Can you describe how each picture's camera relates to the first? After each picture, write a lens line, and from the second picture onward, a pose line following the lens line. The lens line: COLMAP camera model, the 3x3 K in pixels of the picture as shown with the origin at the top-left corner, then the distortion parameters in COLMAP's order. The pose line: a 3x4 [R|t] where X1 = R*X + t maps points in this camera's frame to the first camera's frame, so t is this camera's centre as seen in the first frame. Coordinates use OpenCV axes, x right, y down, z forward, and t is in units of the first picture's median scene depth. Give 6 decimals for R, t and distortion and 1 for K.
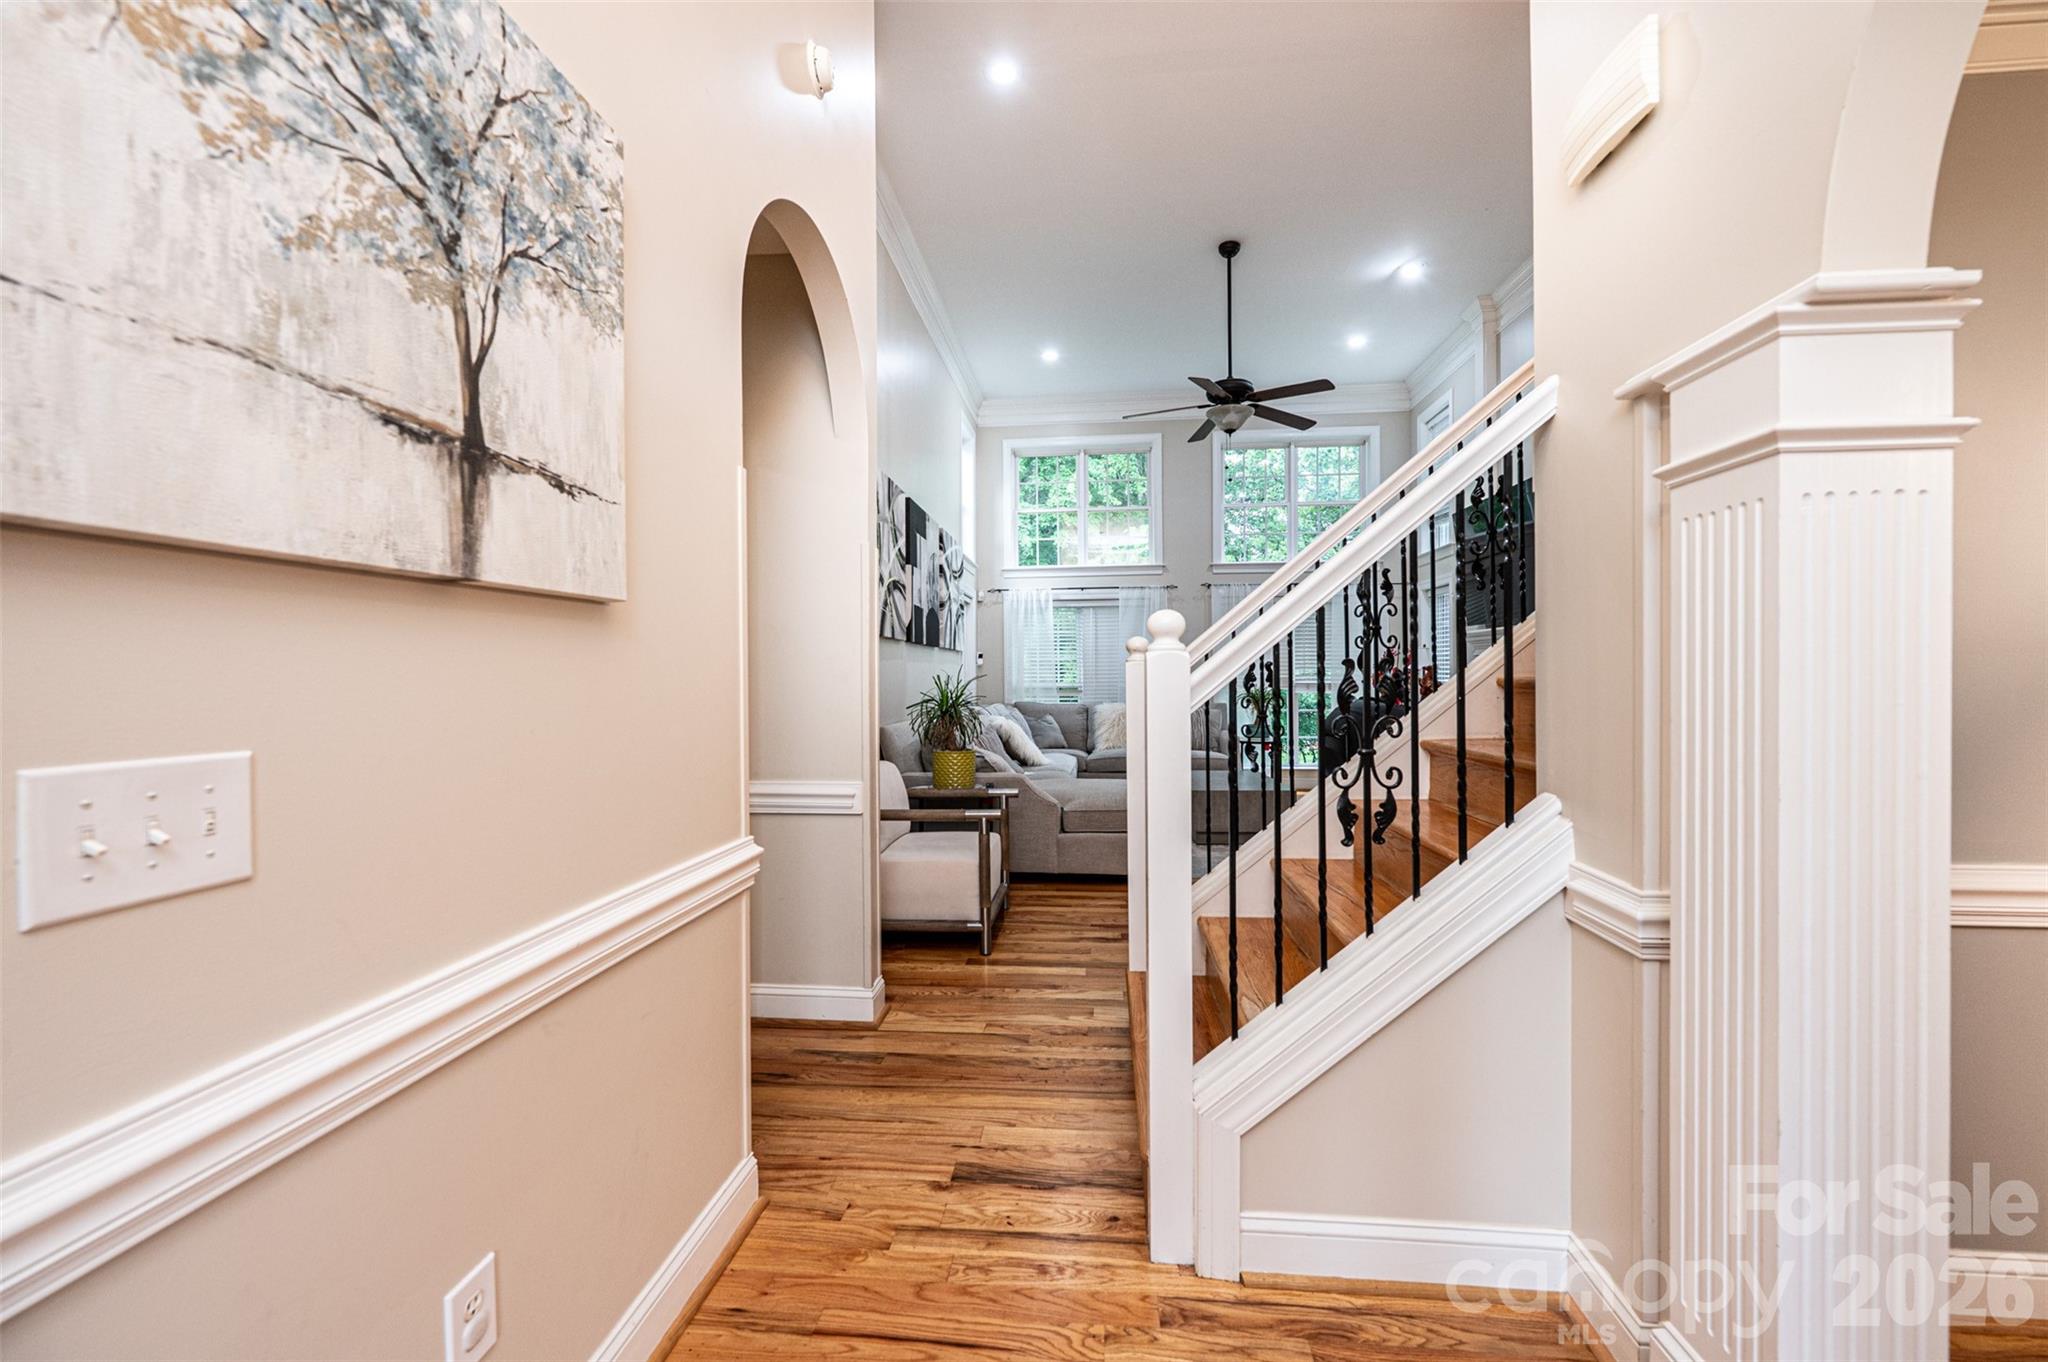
lens RADIAL K [[816.9, 0, 1028.4], [0, 816.9, 682.1], [0, 0, 1]] dist [0.000674, 0.000656]
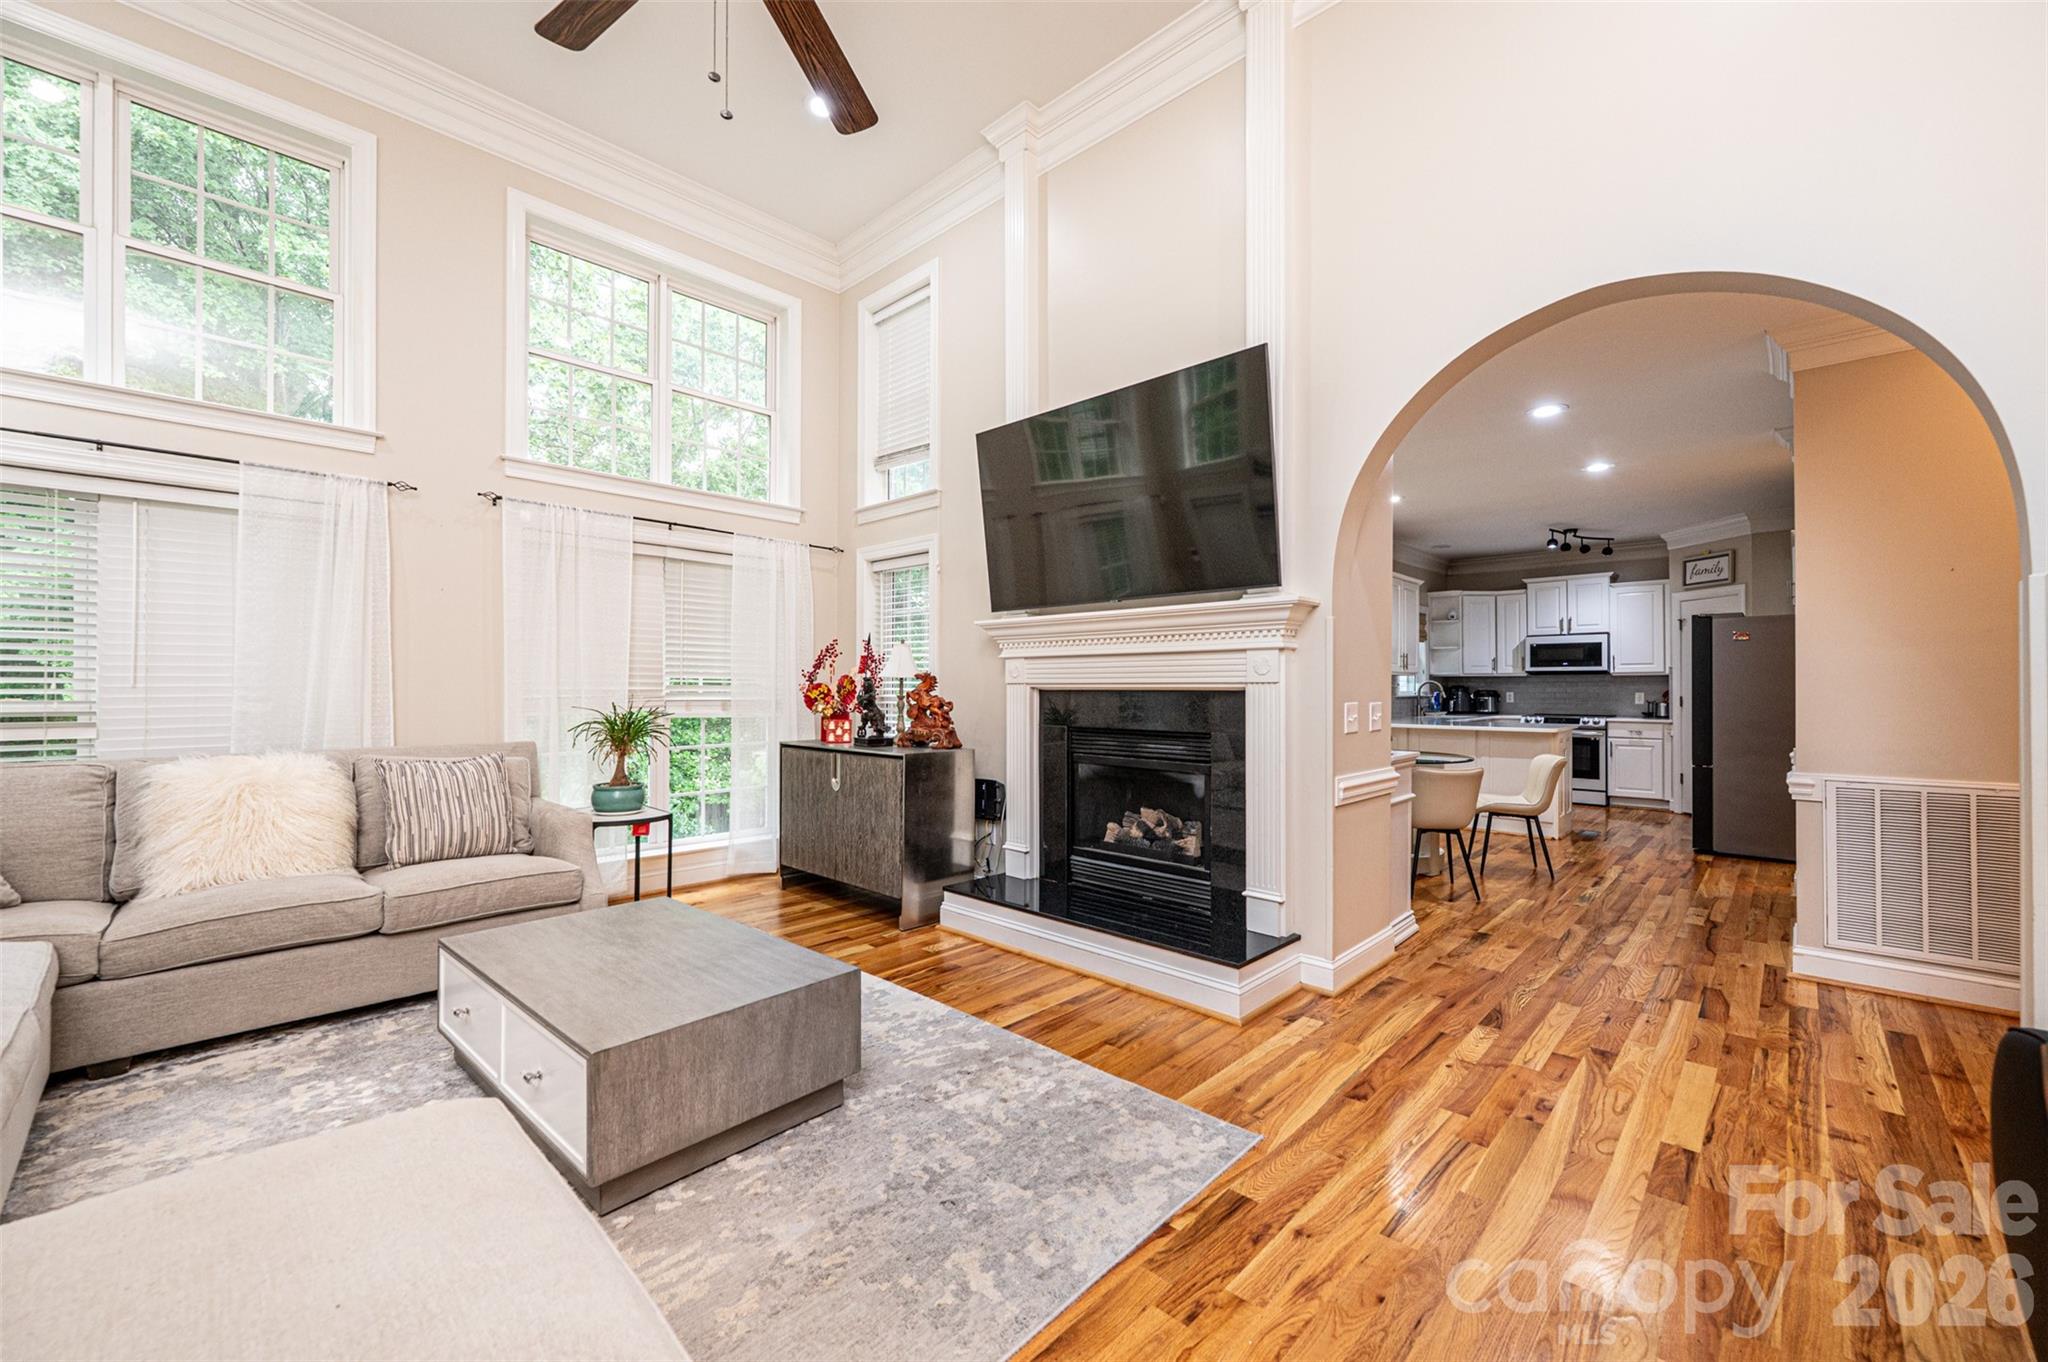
lens RADIAL K [[816.9, 0, 1028.4], [0, 816.9, 682.1], [0, 0, 1]] dist [0.000674, 0.000656]
pose [[0.616066, 0.009771, 0.787634, 0.037037], [0.001680, 0.999904, -0.013718, -0.002784], [-0.787693, 0.009774, 0.615991, 0.469862]]
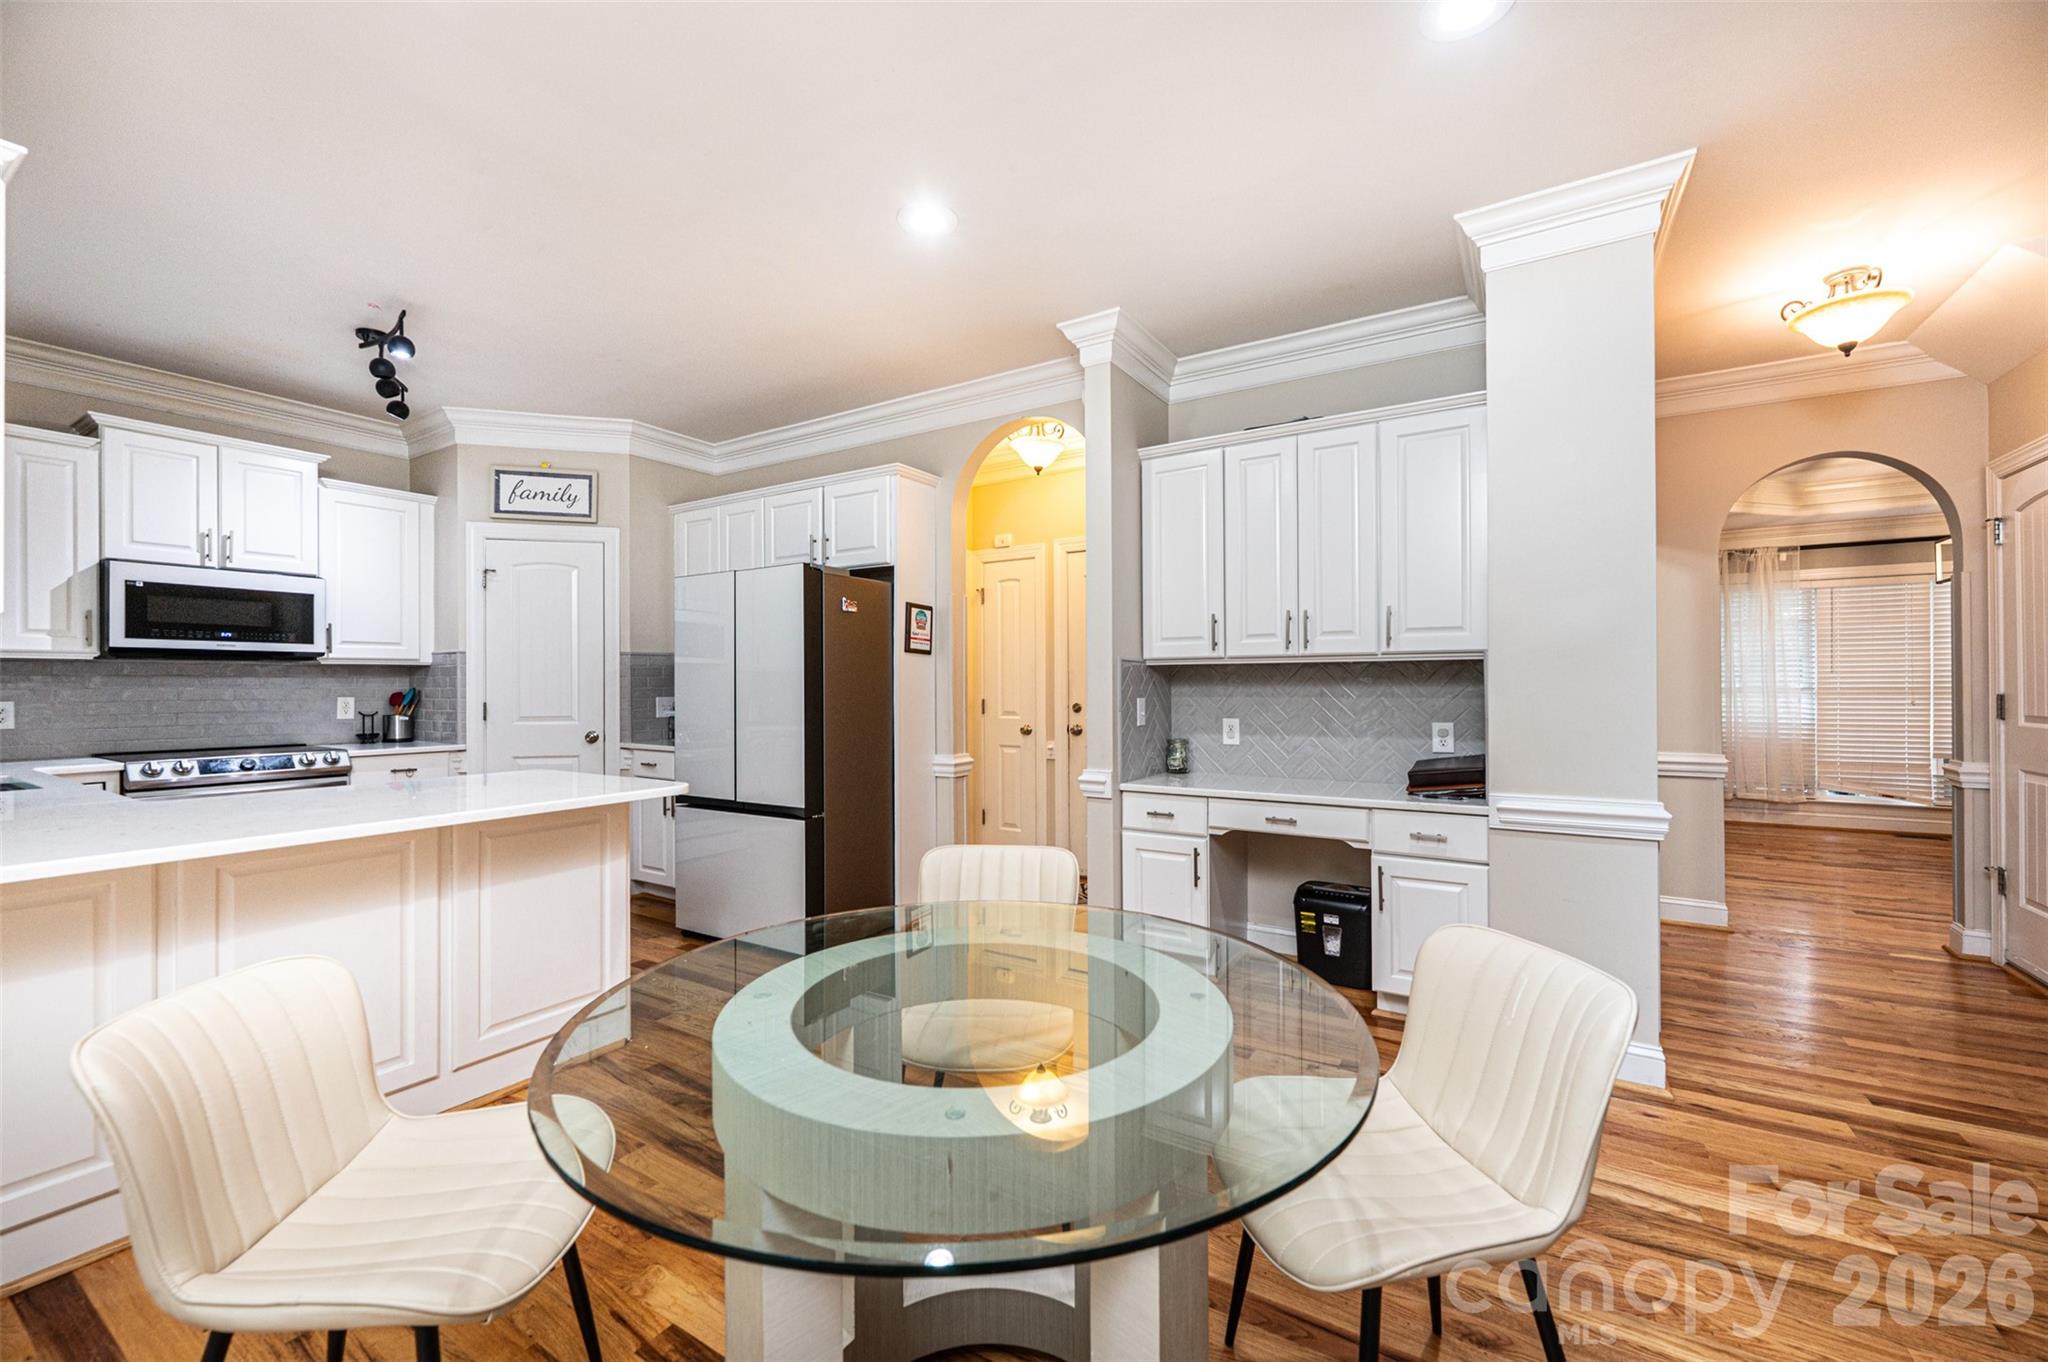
lens RADIAL K [[816.9, 0, 1028.4], [0, 816.9, 682.1], [0, 0, 1]] dist [0.000674, 0.000656]
pose [[-0.891890, 0.010951, 0.452120, 0.668621], [0.012068, 0.999927, -0.000414, -0.006878], [-0.452092, 0.005087, -0.891957, 0.778391]]
